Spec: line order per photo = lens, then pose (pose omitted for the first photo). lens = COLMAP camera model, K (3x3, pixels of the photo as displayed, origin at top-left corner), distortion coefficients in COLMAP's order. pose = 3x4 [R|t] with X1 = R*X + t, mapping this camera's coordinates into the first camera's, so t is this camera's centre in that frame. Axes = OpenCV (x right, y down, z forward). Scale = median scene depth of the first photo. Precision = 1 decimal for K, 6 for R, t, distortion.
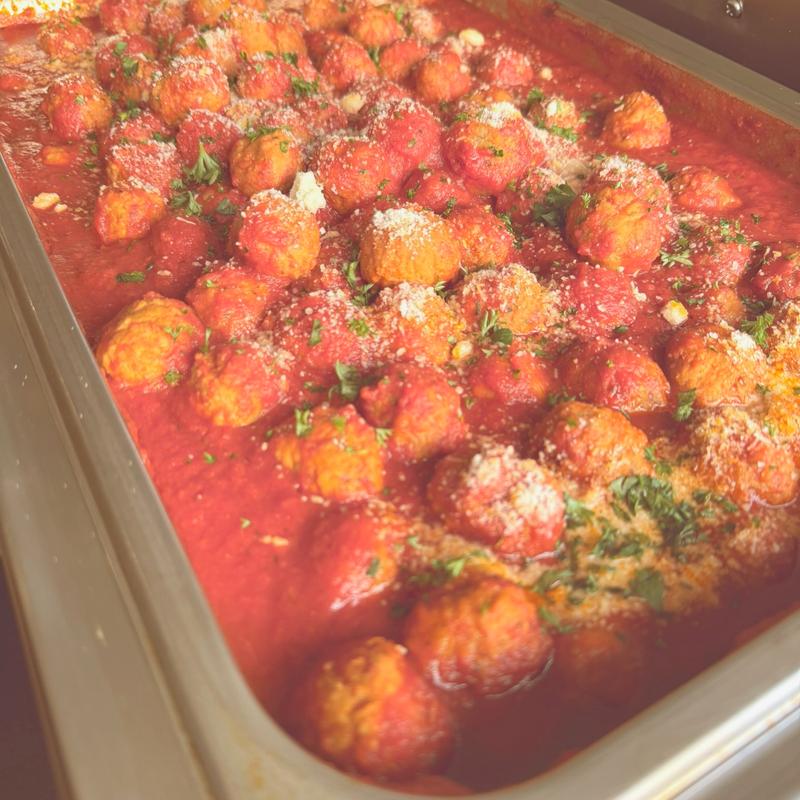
lens RADIAL K [[708.1, 0, 400.0], [0, 708.1, 400.0], [0, 0, 1]] dist [0.147728, -0.354267]
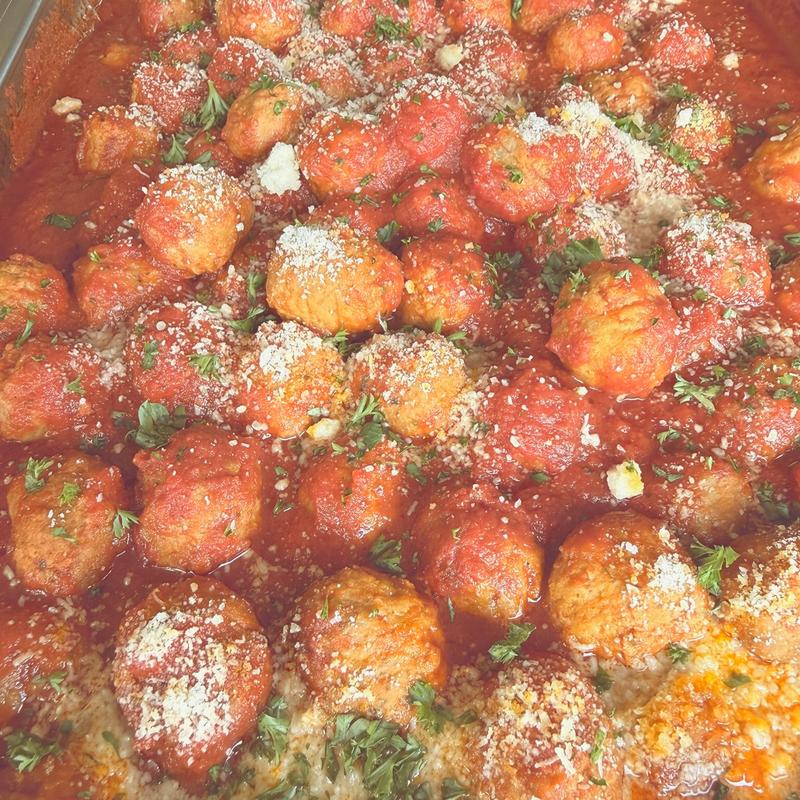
lens RADIAL K [[724.7, 0, 401.0], [0, 724.7, 348.5], [0, 0, 1]] dist [-0.004787, 0.014202]
pose [[0.900894, 0.314303, -0.299338, 0.354687], [-0.291620, 0.949116, 0.118901, -0.260560], [0.321477, -0.019824, 0.946710, 0.271906]]
